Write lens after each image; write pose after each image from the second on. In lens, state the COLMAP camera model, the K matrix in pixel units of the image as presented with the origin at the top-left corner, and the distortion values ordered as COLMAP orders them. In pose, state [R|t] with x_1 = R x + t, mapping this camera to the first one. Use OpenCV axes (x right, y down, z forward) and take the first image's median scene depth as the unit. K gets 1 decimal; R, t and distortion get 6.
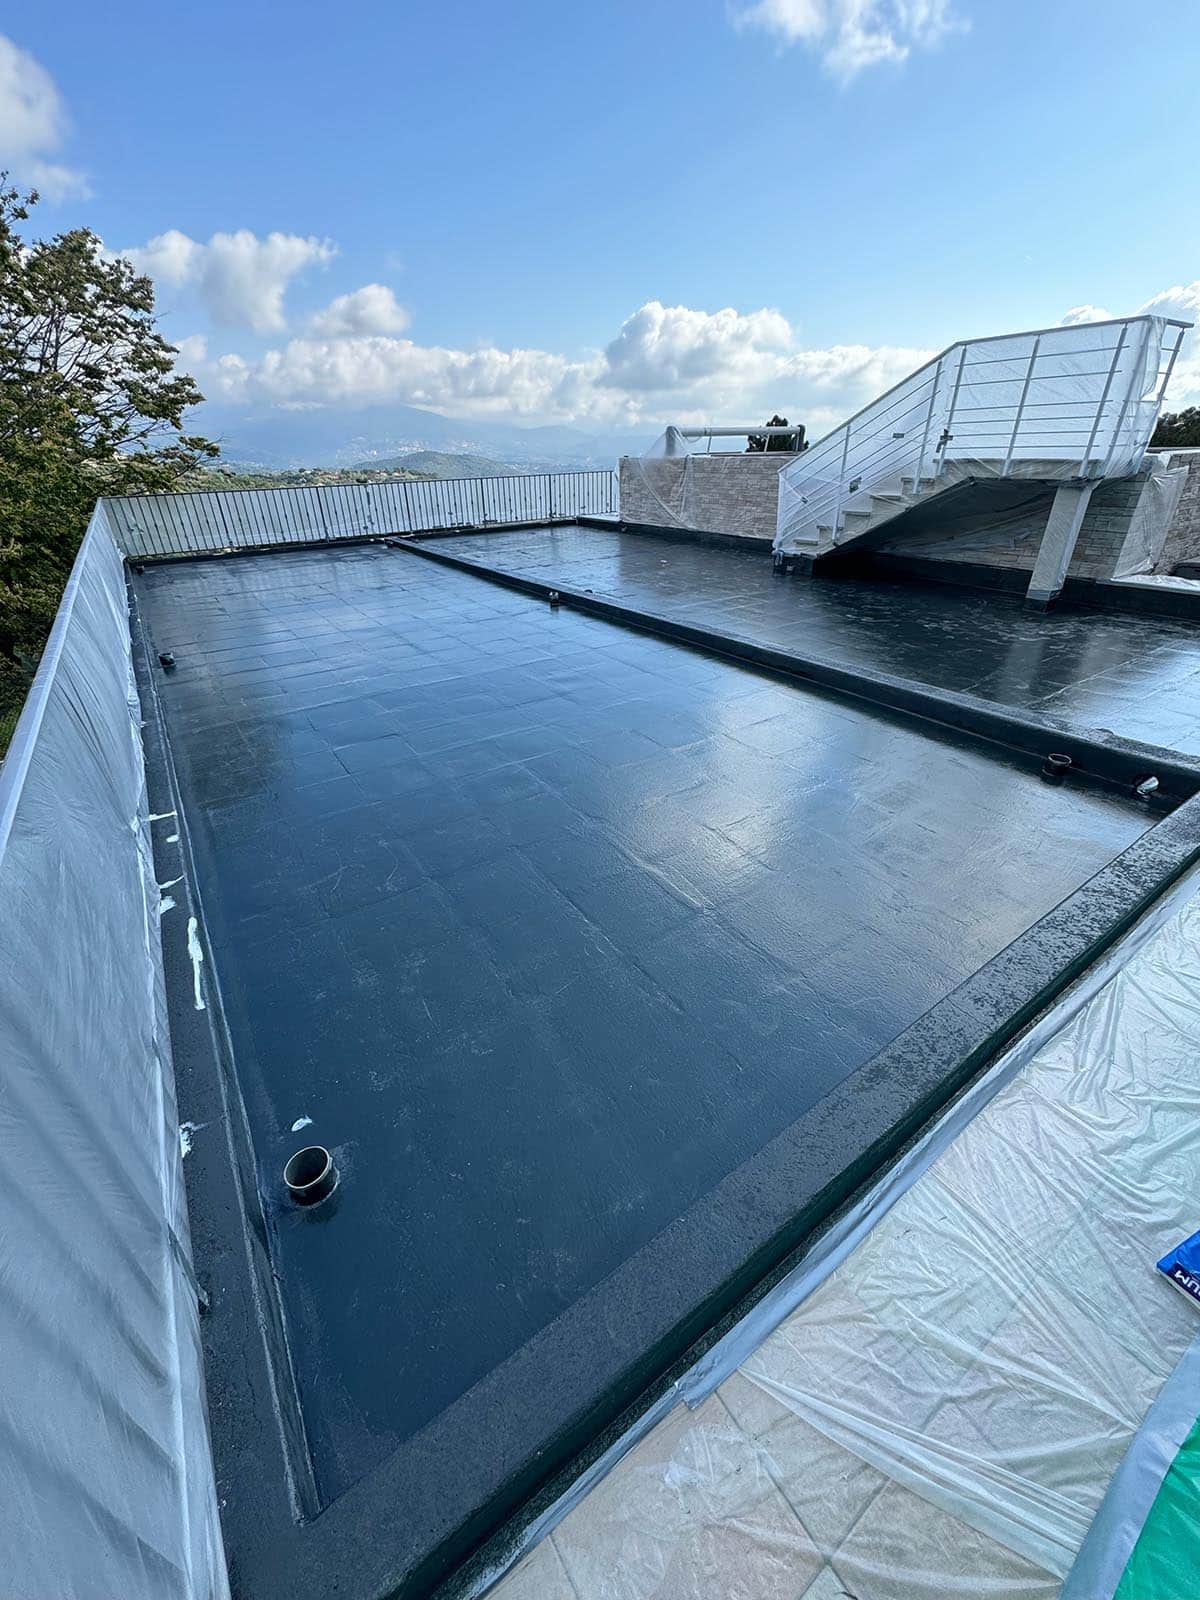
lens RADIAL K [[639.9, 0, 602.8], [0, 639.9, 811.0], [0, 0, 1]] dist [0.000388, -0.000318]
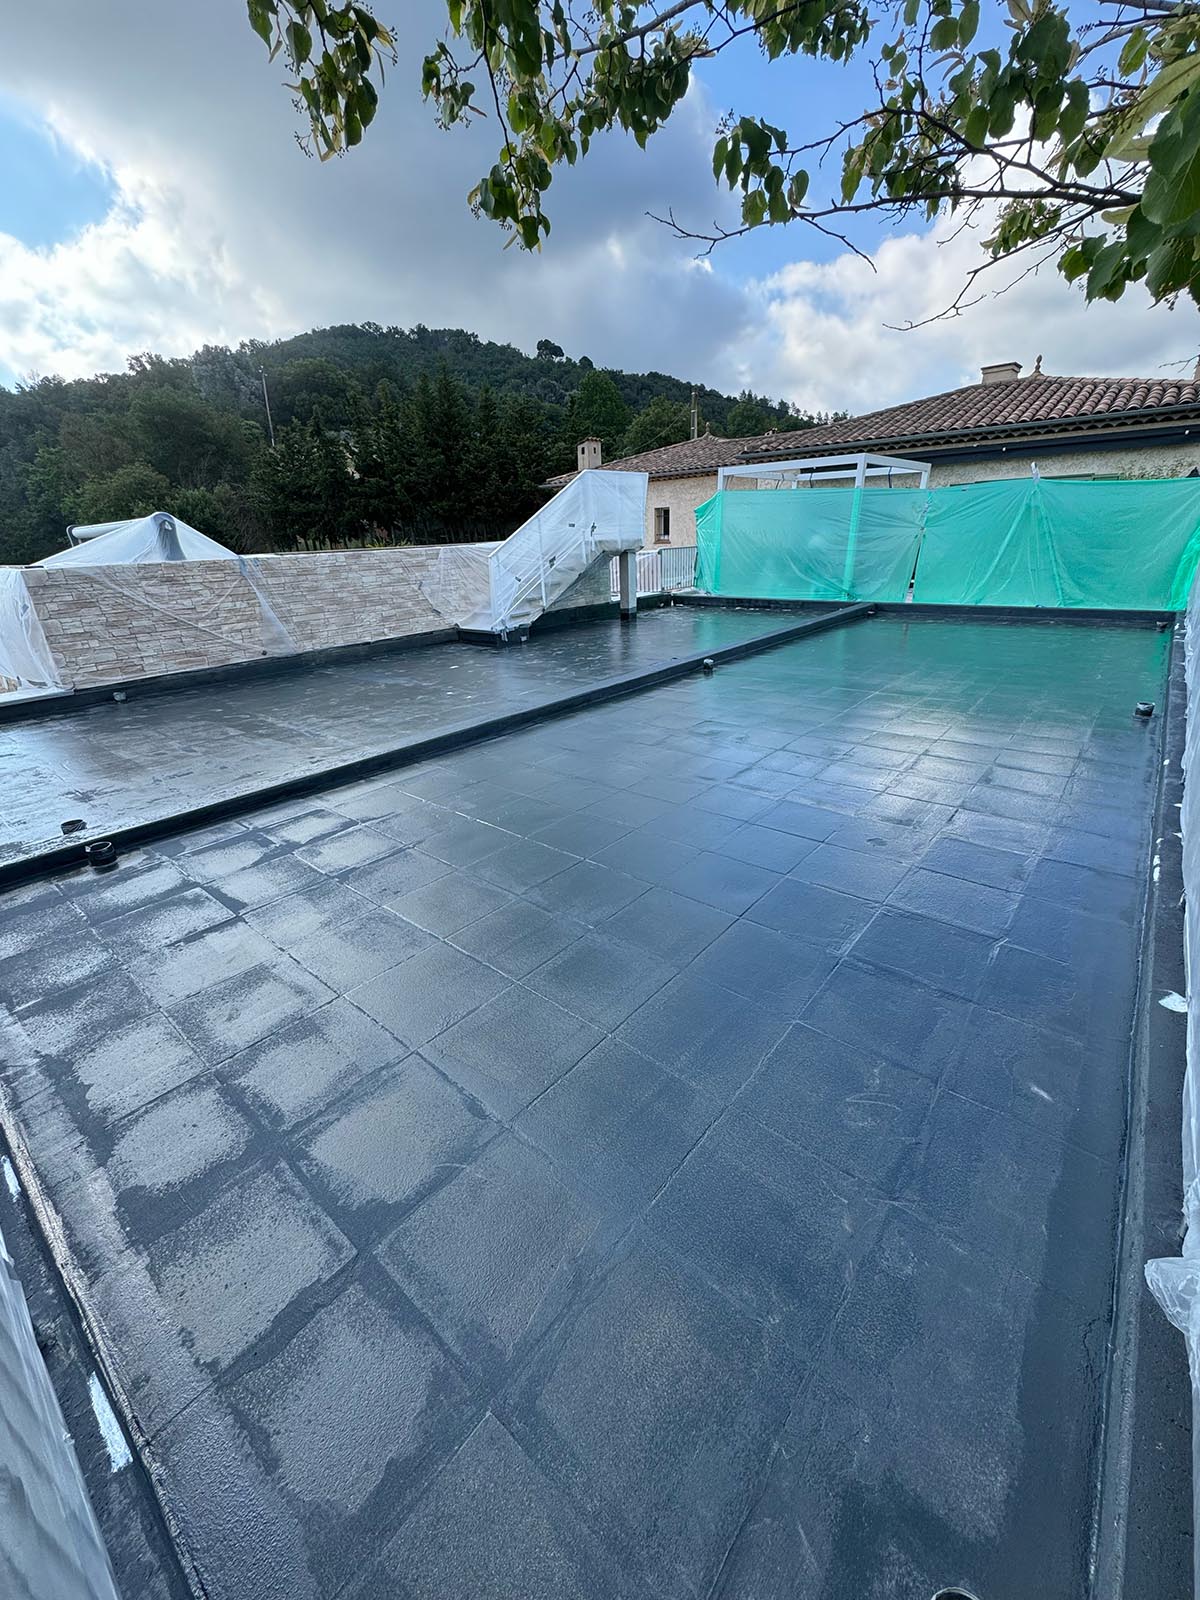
lens RADIAL K [[639.9, 0, 602.8], [0, 639.9, 811.0], [0, 0, 1]] dist [0.000388, -0.000318]
pose [[-0.270499, -0.353518, 0.895464, -0.719332], [0.515425, 0.732424, 0.444850, -0.498135], [-0.813122, 0.581876, -0.015908, 0.923559]]
